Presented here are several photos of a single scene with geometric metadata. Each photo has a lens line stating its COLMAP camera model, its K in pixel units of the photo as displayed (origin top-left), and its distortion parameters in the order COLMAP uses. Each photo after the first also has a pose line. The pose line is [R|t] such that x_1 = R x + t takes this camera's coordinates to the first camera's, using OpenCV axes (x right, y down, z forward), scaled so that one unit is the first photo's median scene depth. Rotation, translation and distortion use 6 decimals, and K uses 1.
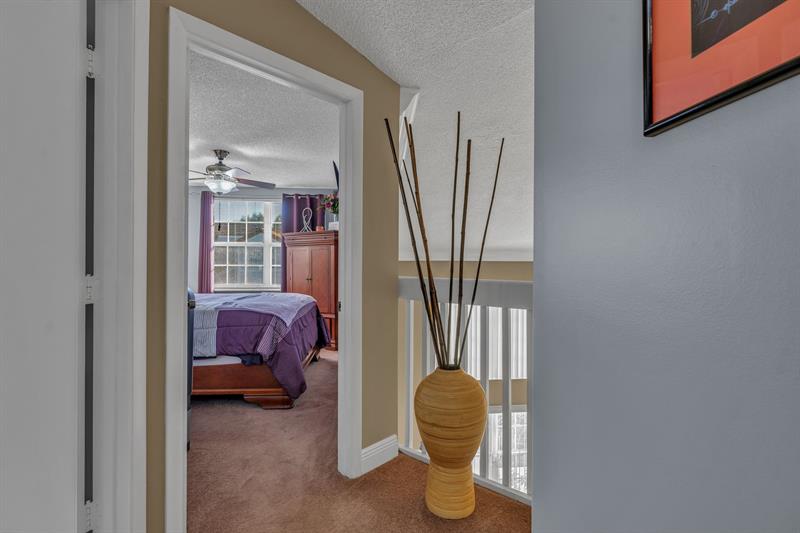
lens RADIAL K [[373.2, 0, 397.4], [0, 373.2, 263.8], [0, 0, 1]] dist [-0.002478, 0.000138]
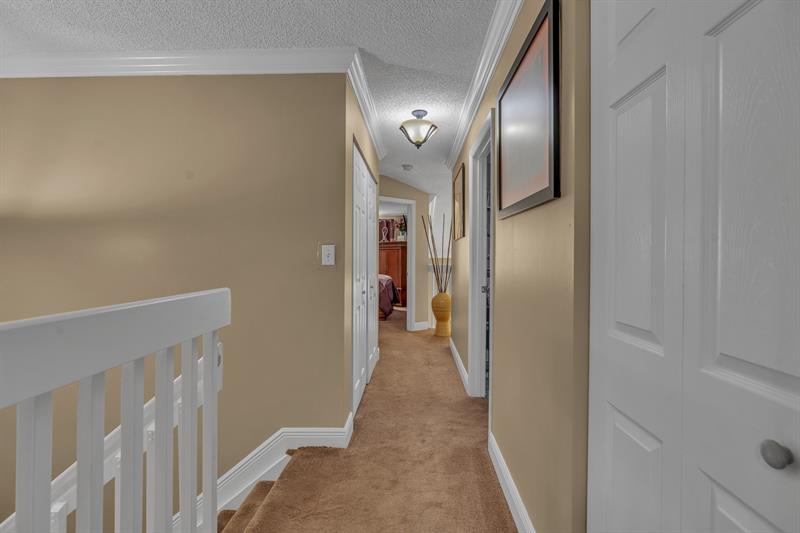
lens RADIAL K [[373.2, 0, 397.4], [0, 373.2, 263.8], [0, 0, 1]] dist [-0.002478, 0.000138]
pose [[0.988566, -0.000282, -0.150786, 0.078538], [0.001698, 0.999956, 0.009261, 0.001725], [0.150777, -0.009411, 0.988523, -0.718299]]
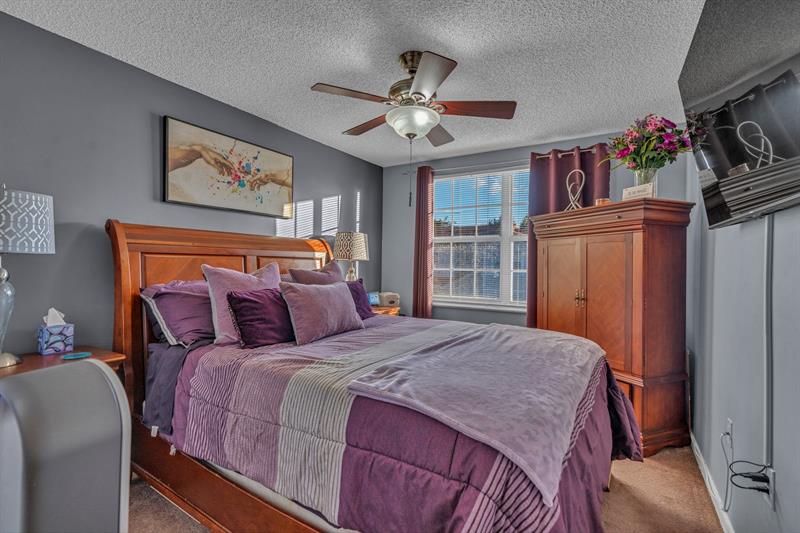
lens RADIAL K [[373.2, 0, 397.4], [0, 373.2, 263.8], [0, 0, 1]] dist [-0.002478, 0.000138]
pose [[0.802093, 0.004556, -0.597181, -0.123368], [-0.009922, 0.999935, -0.005698, -0.001827], [0.597116, 0.010495, 0.802086, 0.399596]]
